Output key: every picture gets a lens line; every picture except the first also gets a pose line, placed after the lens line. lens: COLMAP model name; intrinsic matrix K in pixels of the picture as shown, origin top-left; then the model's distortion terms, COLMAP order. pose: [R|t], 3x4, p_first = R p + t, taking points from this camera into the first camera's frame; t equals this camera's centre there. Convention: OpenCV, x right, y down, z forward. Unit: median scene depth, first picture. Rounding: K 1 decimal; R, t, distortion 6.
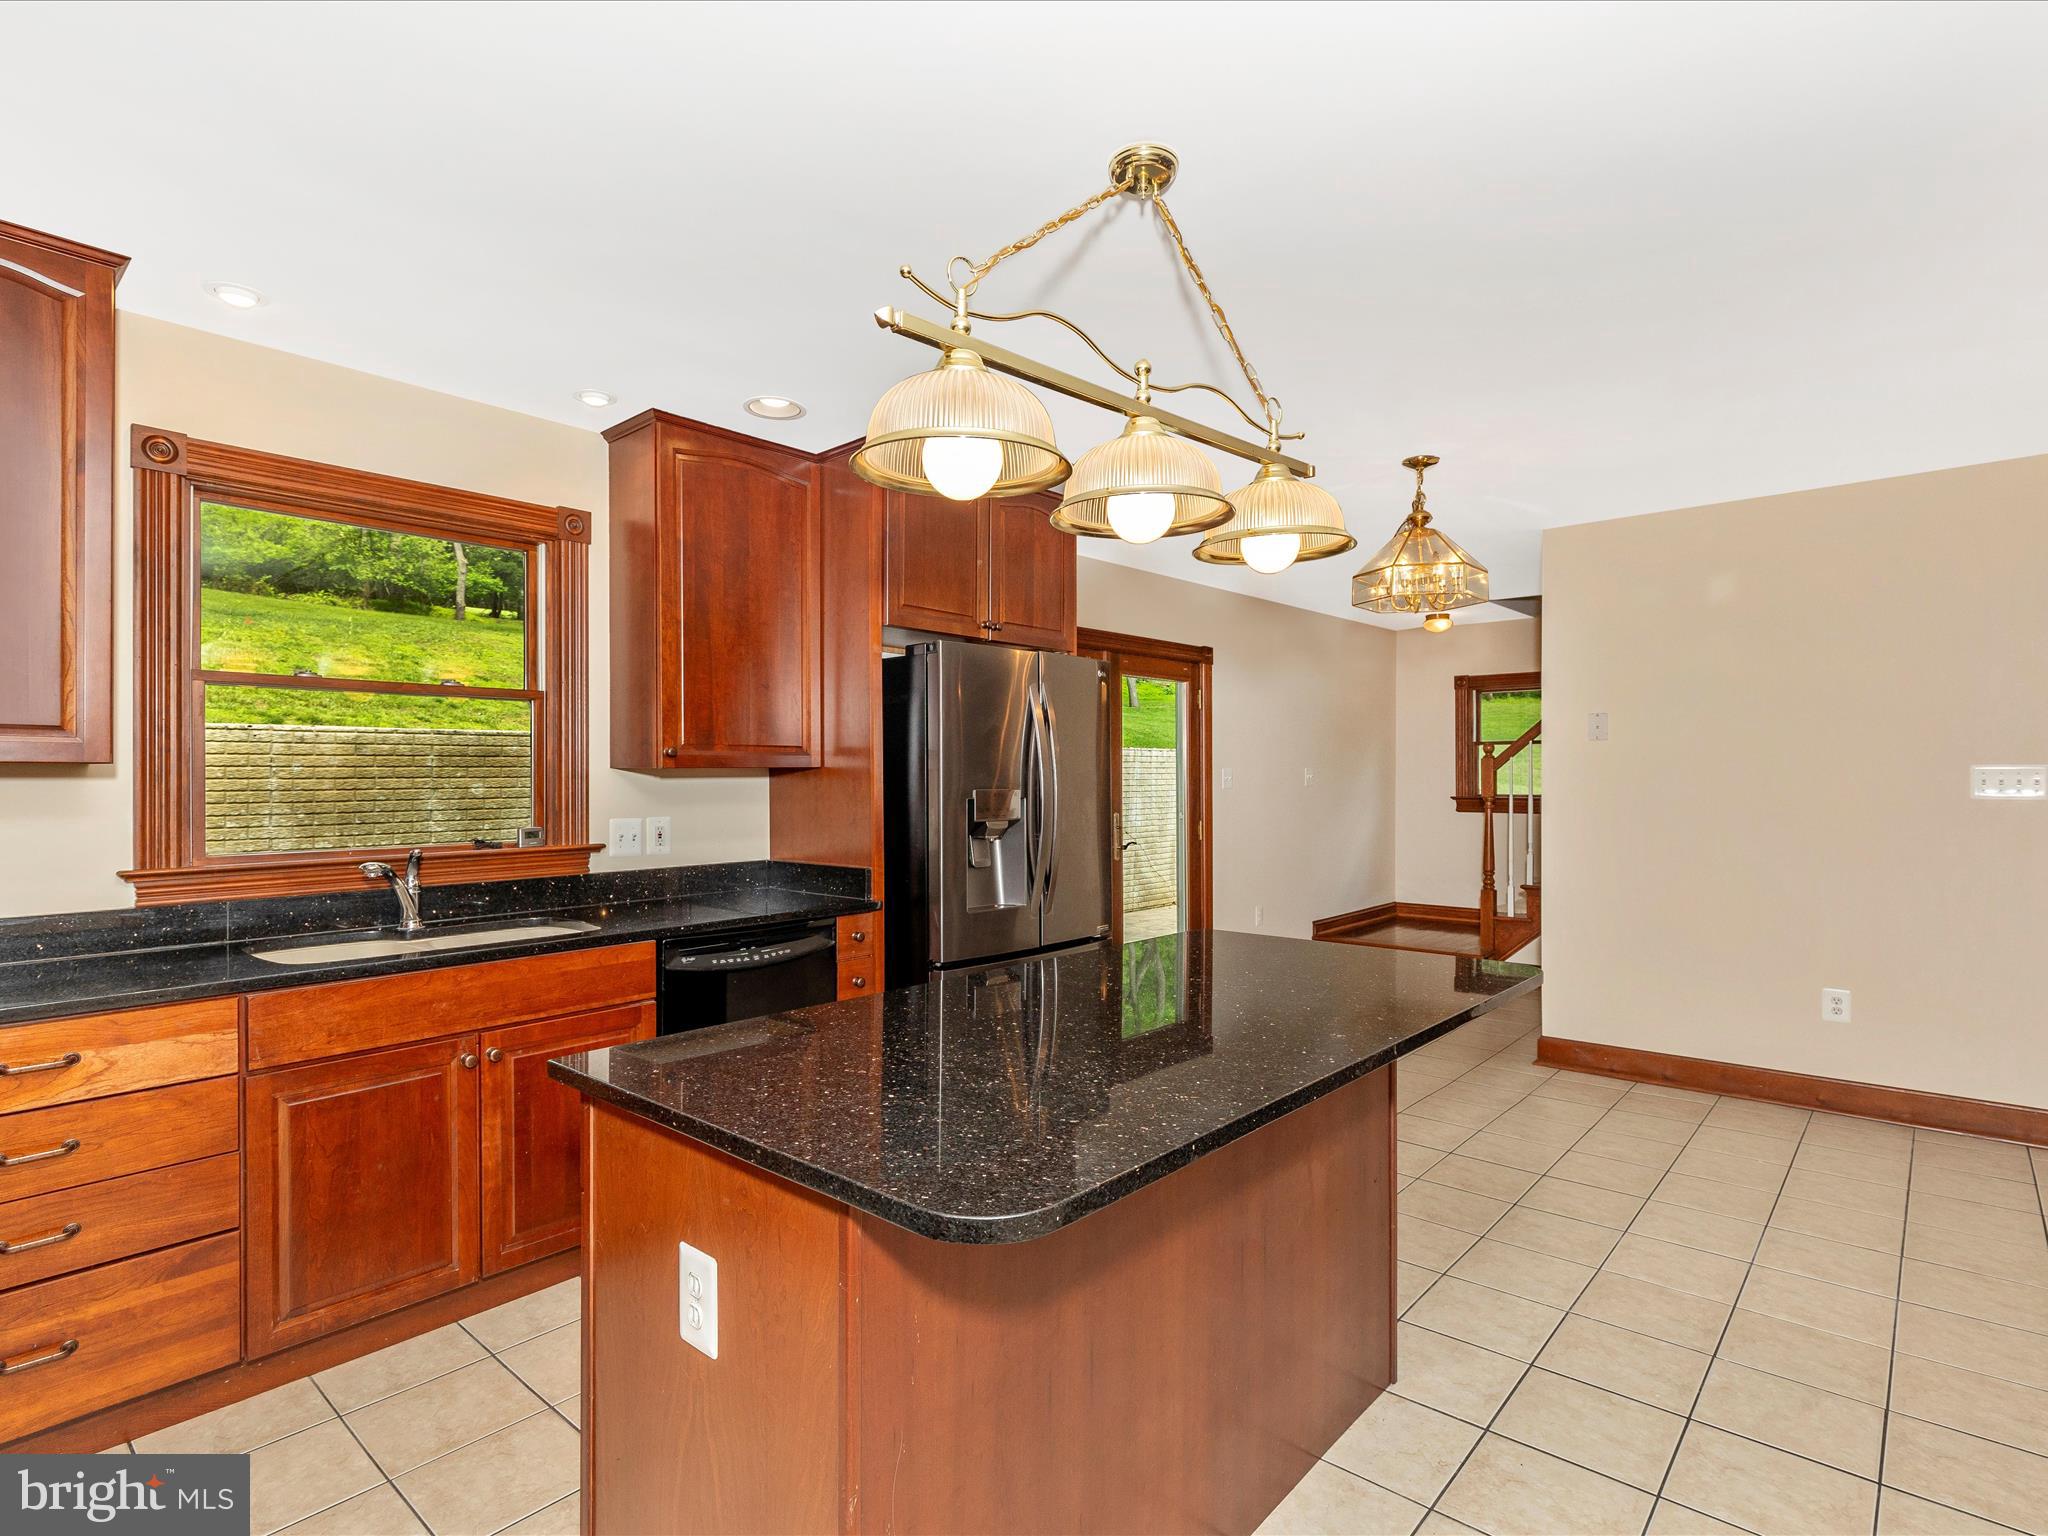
lens RADIAL K [[1046.2, 0, 1038.0], [0, 1046.2, 764.8], [0, 0, 1]] dist [0.014970, -0.004638]
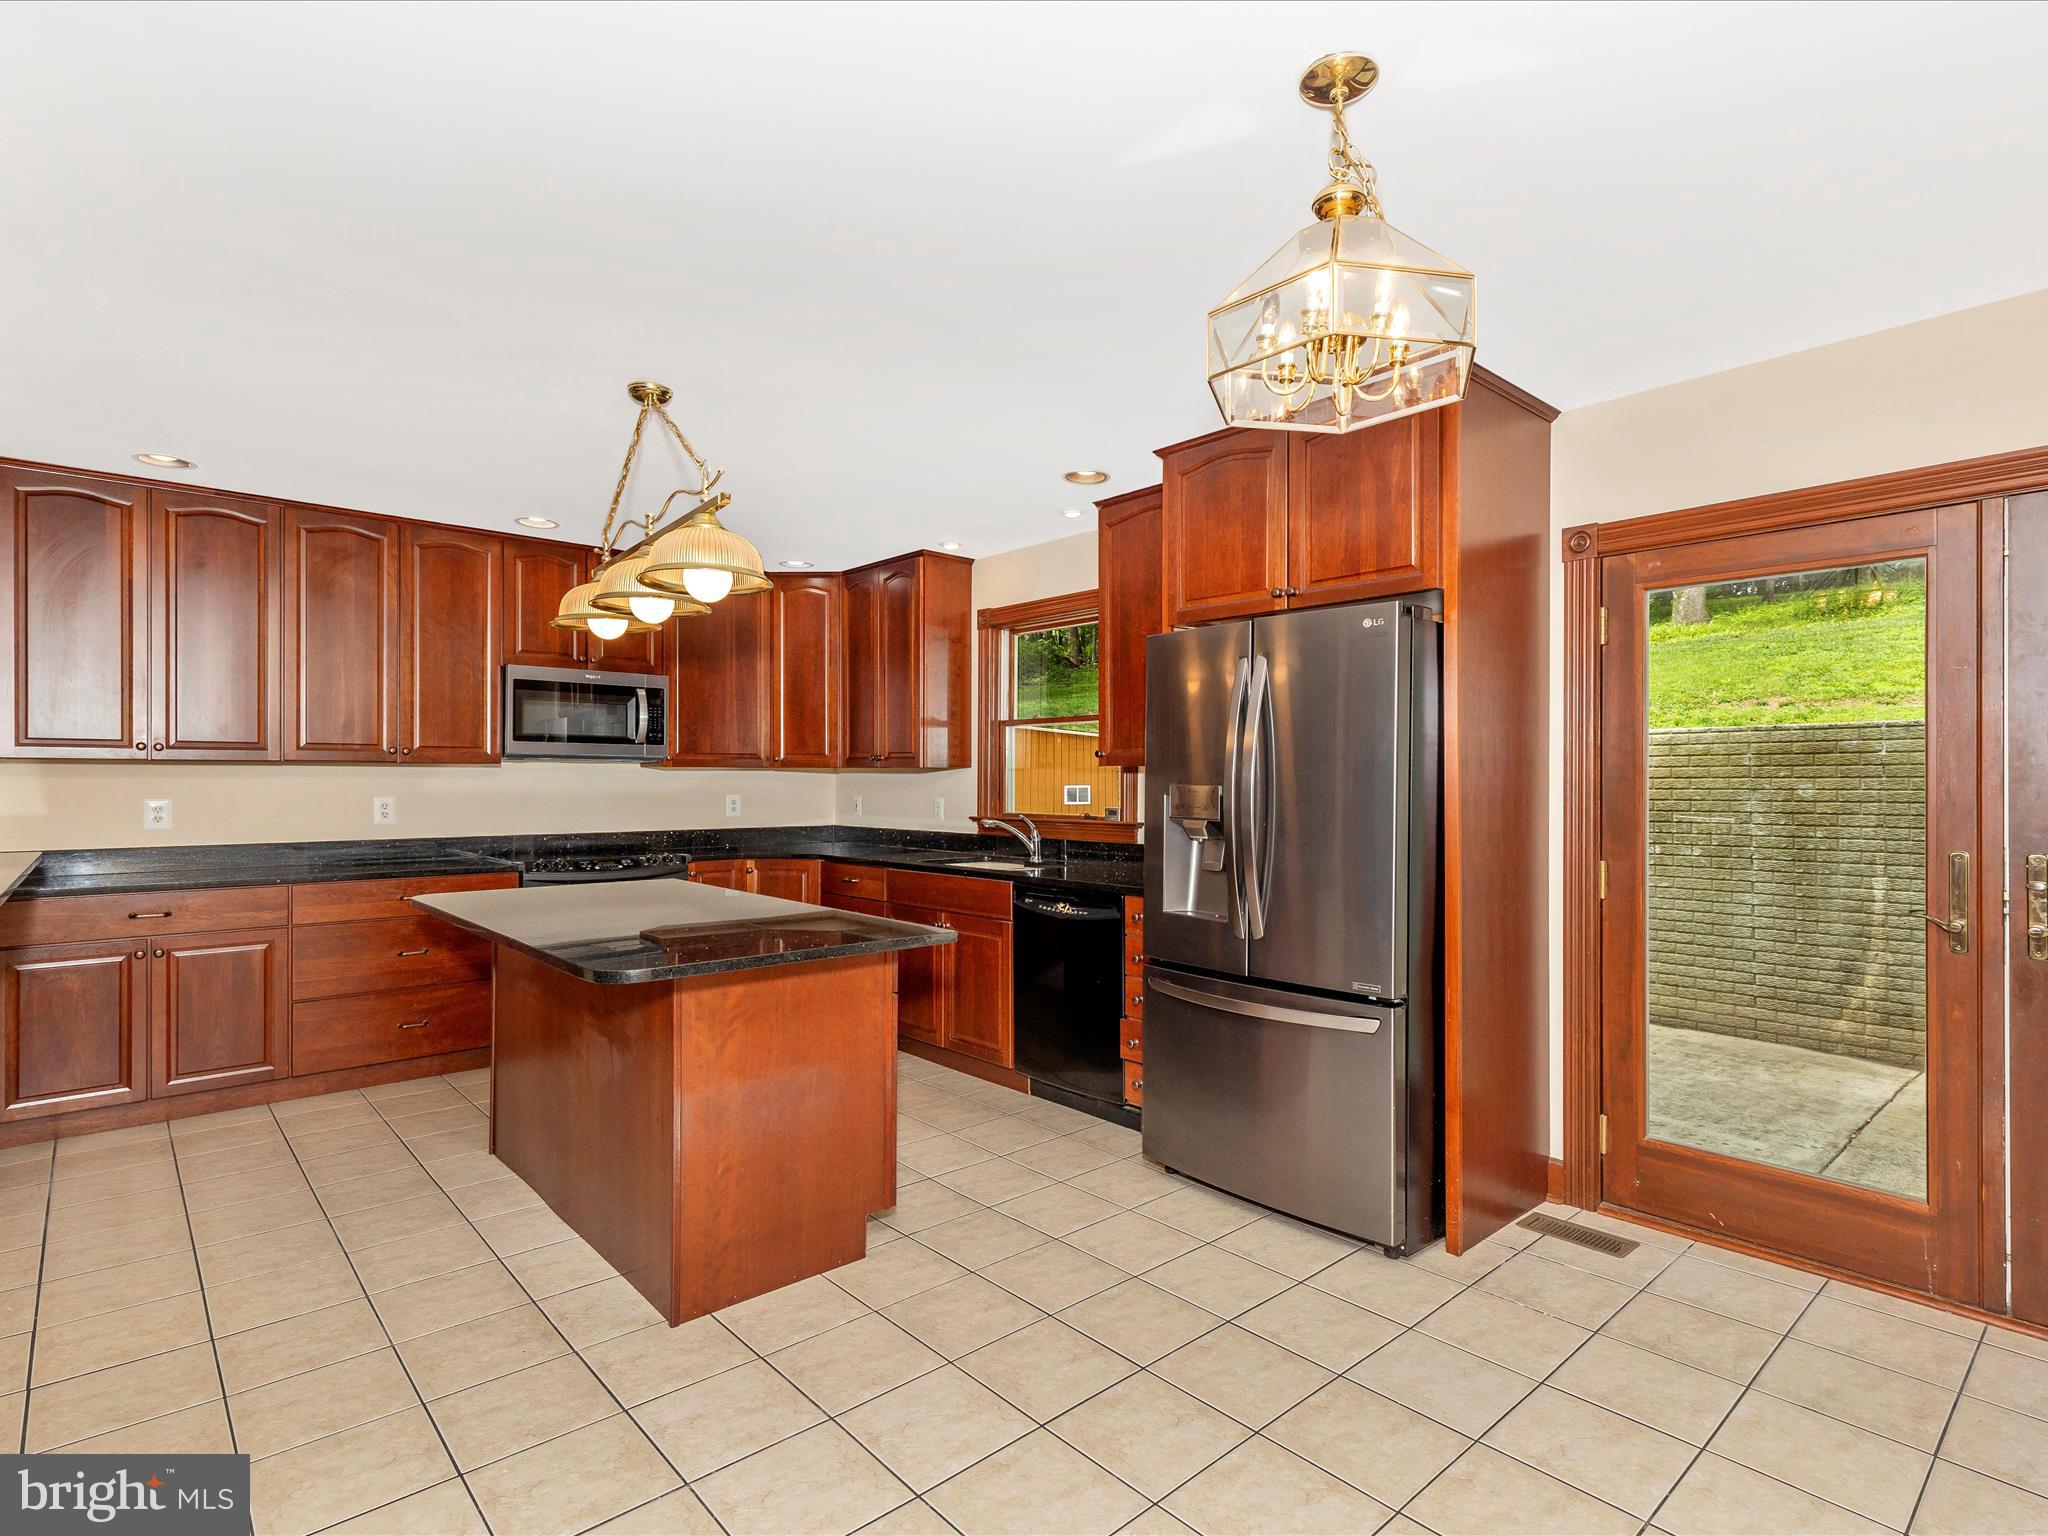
lens RADIAL K [[1046.2, 0, 1038.0], [0, 1046.2, 776.4], [0, 0, 1]] dist [0.014970, -0.004638]
pose [[-0.130270, -0.002473, -0.991475, 0.769802], [0.008940, 0.999953, -0.003668, 0.015921], [0.991438, -0.009342, -0.130242, 0.856797]]
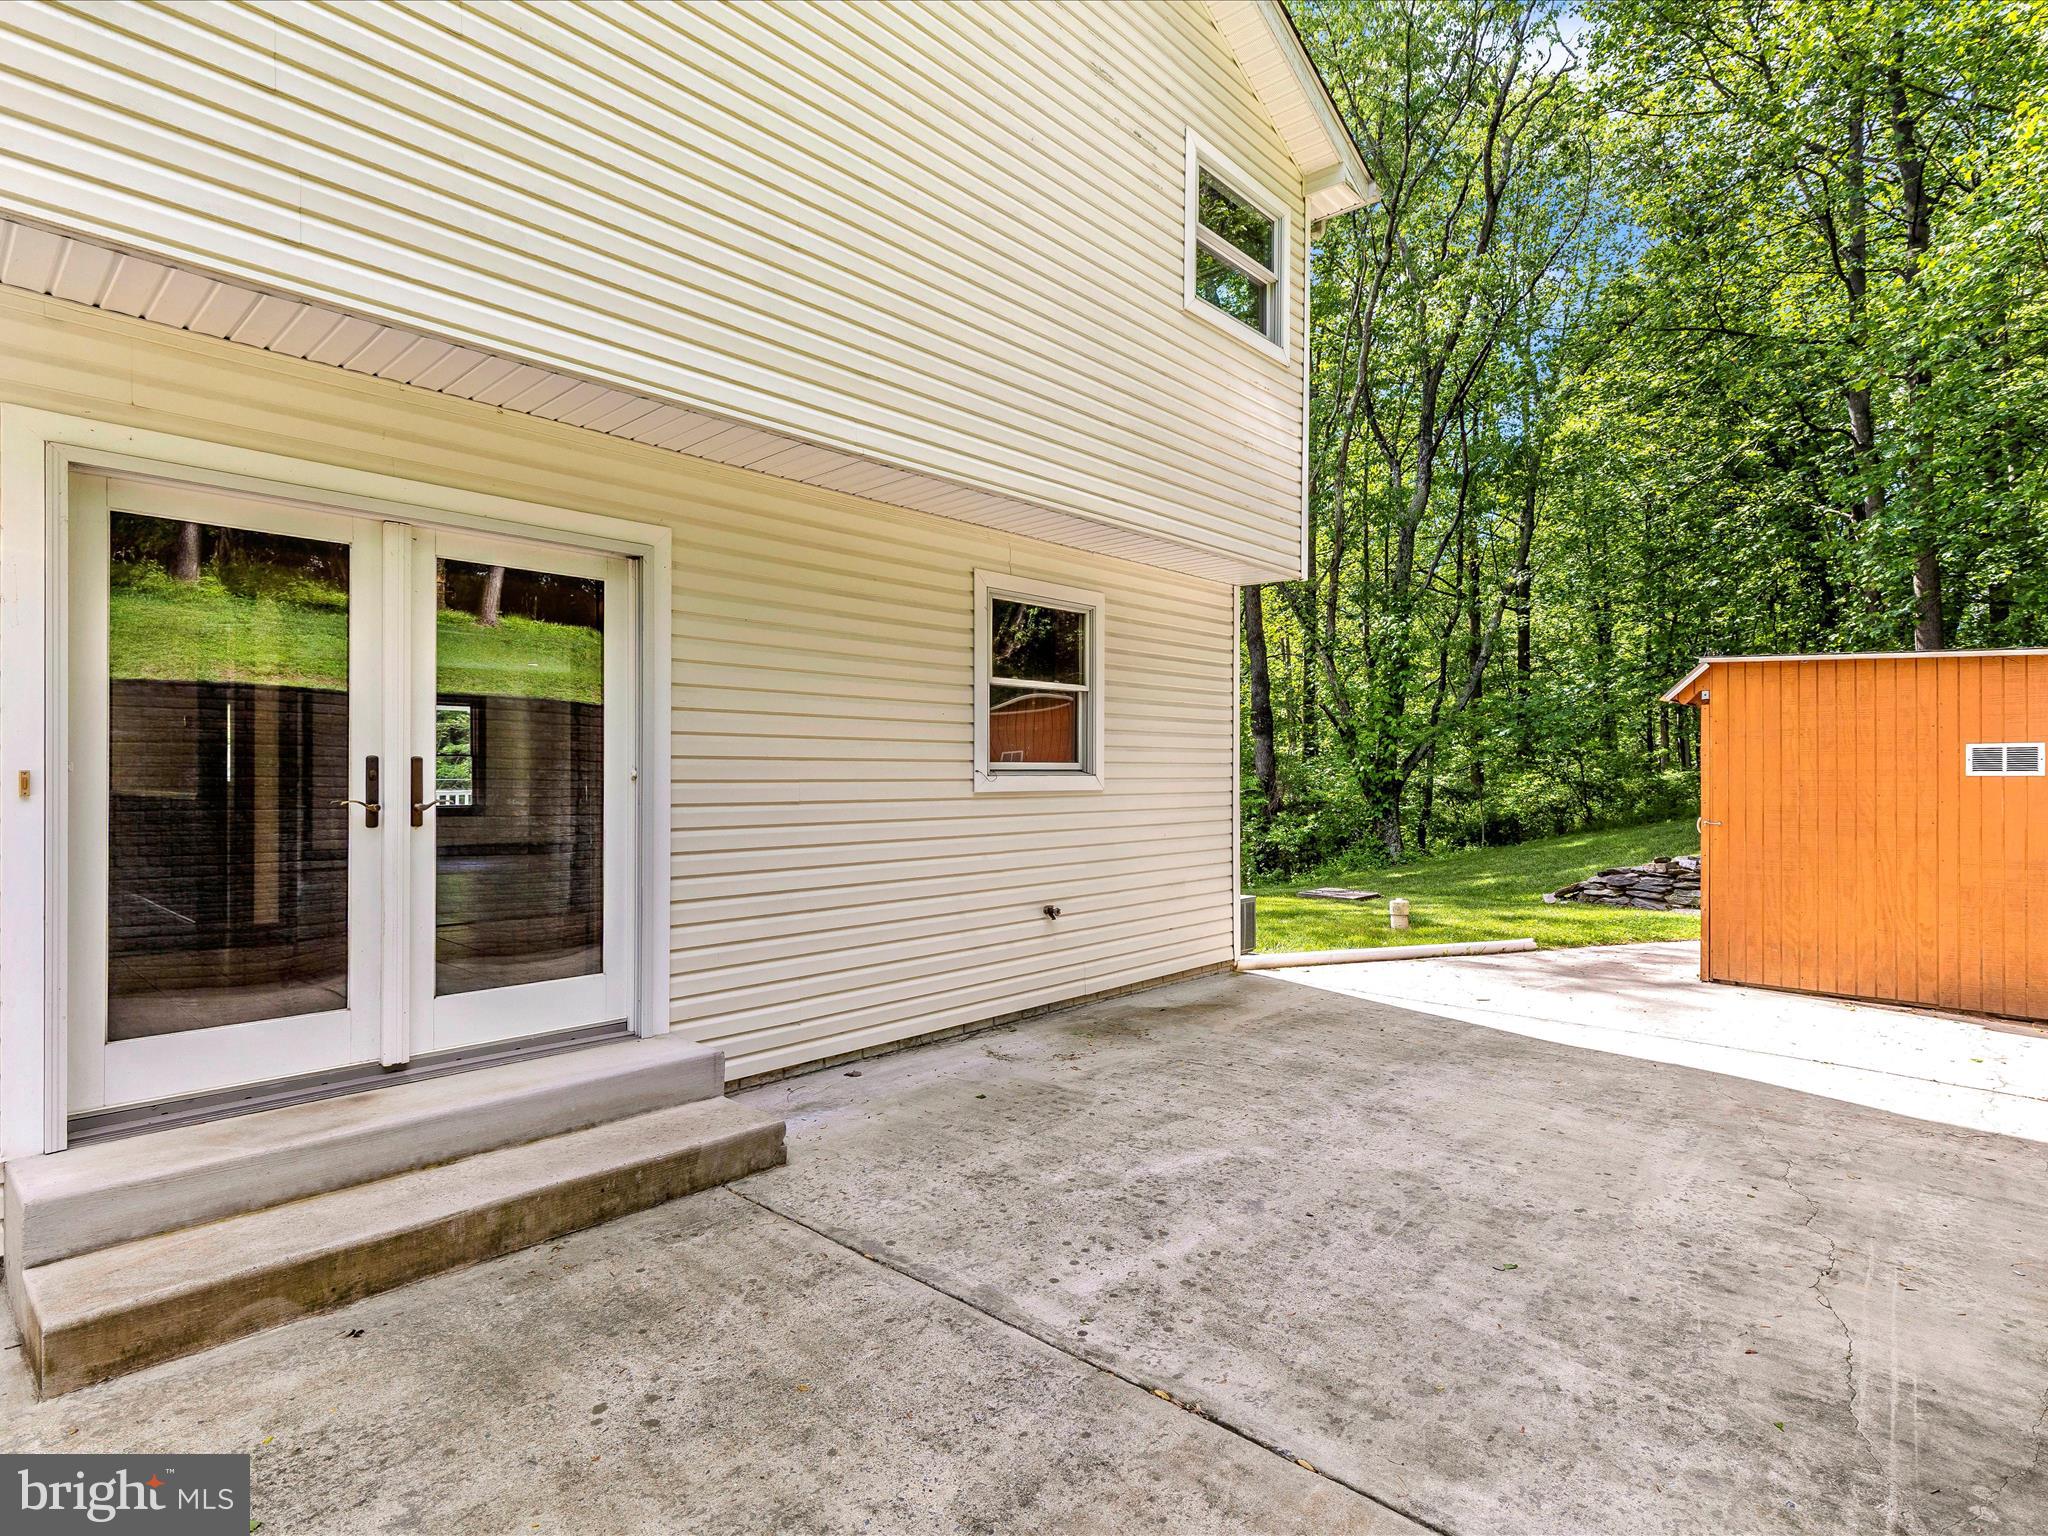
lens RADIAL K [[1046.2, 0, 1028.5], [0, 1046.2, 780.0], [0, 0, 1]] dist [0.014970, -0.004638]
pose [[-0.999282, 0.001763, 0.037845, -0.550078], [0.001579, 0.999987, -0.004885, 0.093013], [-0.037853, -0.004821, -0.999272, 2.269241]]
